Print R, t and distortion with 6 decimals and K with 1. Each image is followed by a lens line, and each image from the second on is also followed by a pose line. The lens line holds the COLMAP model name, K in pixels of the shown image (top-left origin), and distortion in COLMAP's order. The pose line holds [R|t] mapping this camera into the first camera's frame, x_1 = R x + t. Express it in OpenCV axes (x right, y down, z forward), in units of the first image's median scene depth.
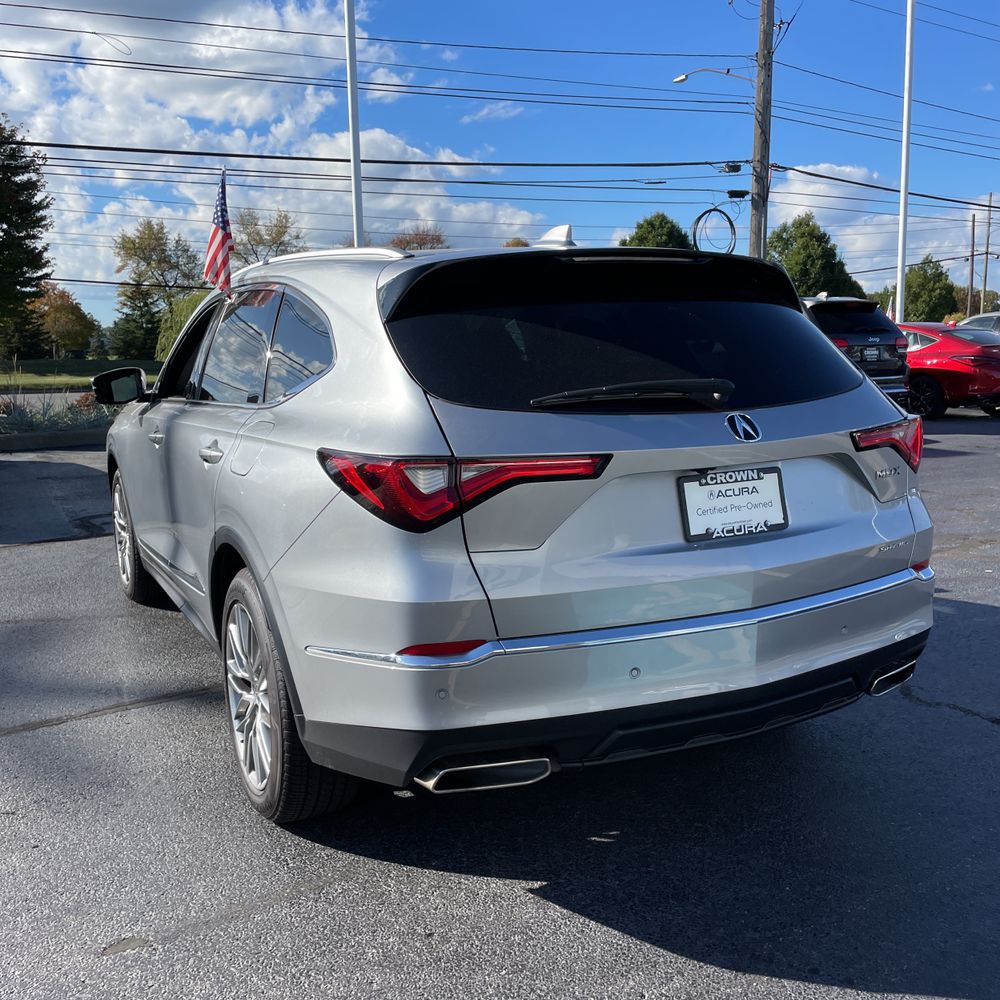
lens RADIAL K [[1001.7, 0, 502.0], [0, 1001.7, 482.5], [0, 0, 1]] dist [0.093038, -0.123534]
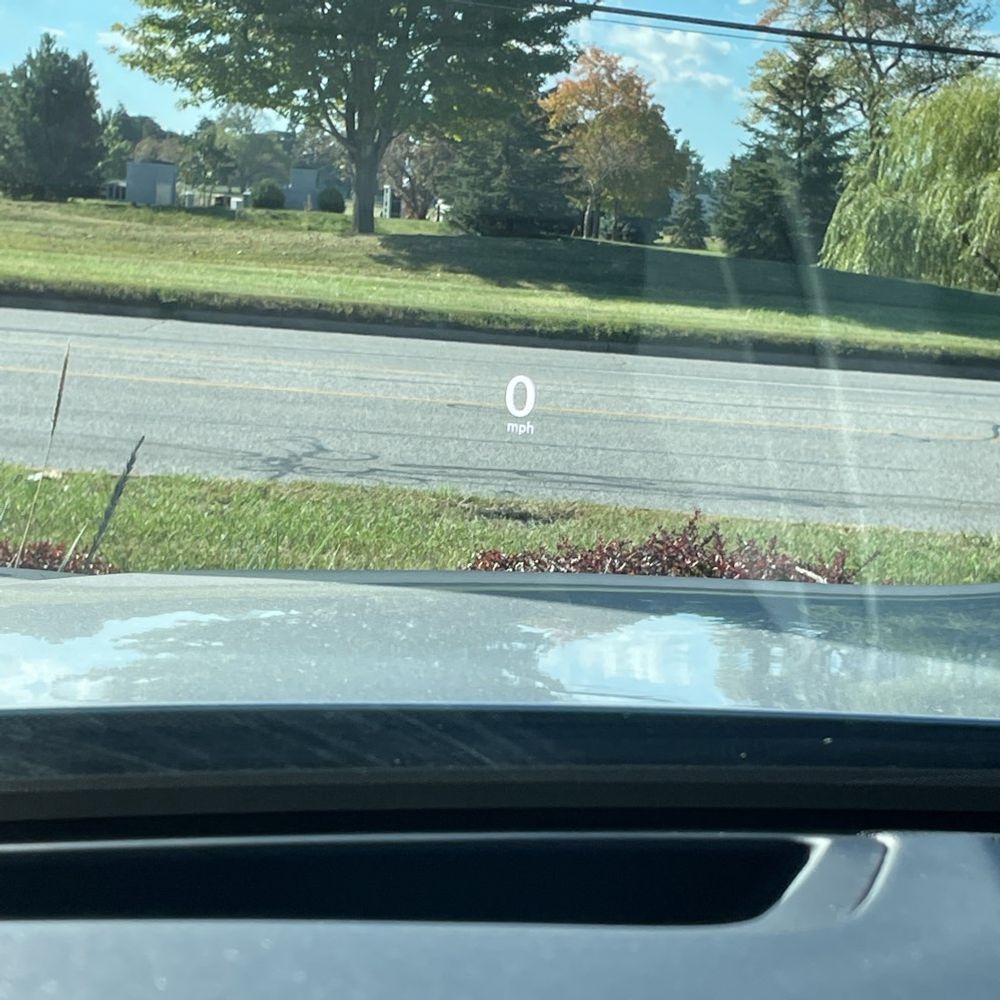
lens RADIAL K [[2397.3, 0, 500.0], [0, 2397.3, 500.0], [0, 0, 1]] dist [0.025785, -0.203624]
pose [[0.895123, 0.130831, -0.426190, -0.053855], [-0.142118, 0.989835, 0.005368, -0.019557], [0.422560, 0.055765, 0.904618, 0.140381]]
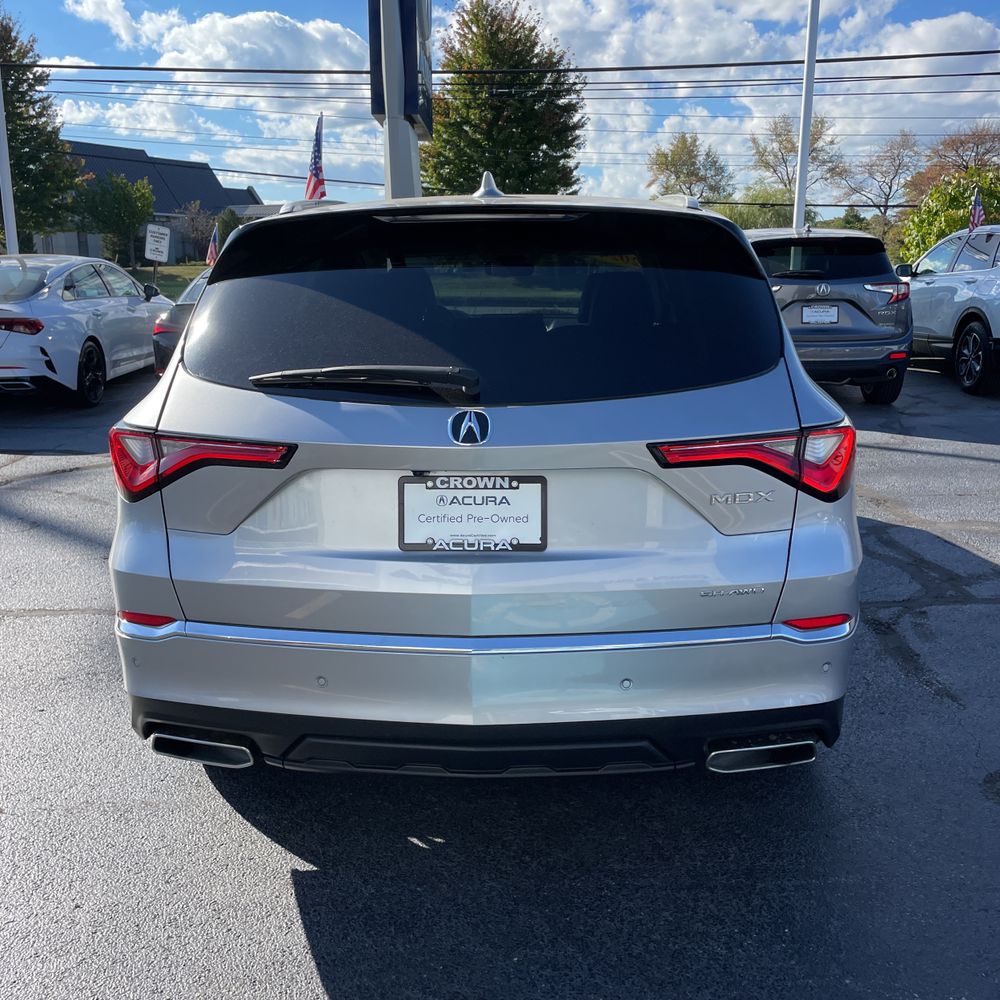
lens RADIAL K [[1001.7, 0, 502.0], [0, 1001.7, 482.5], [0, 0, 1]] dist [0.093038, -0.123534]
pose [[0.870775, 0.123207, -0.475994, 0.020737], [-0.083014, 0.991038, 0.104656, -0.003065], [0.484623, -0.051618, 0.873199, 0.008421]]
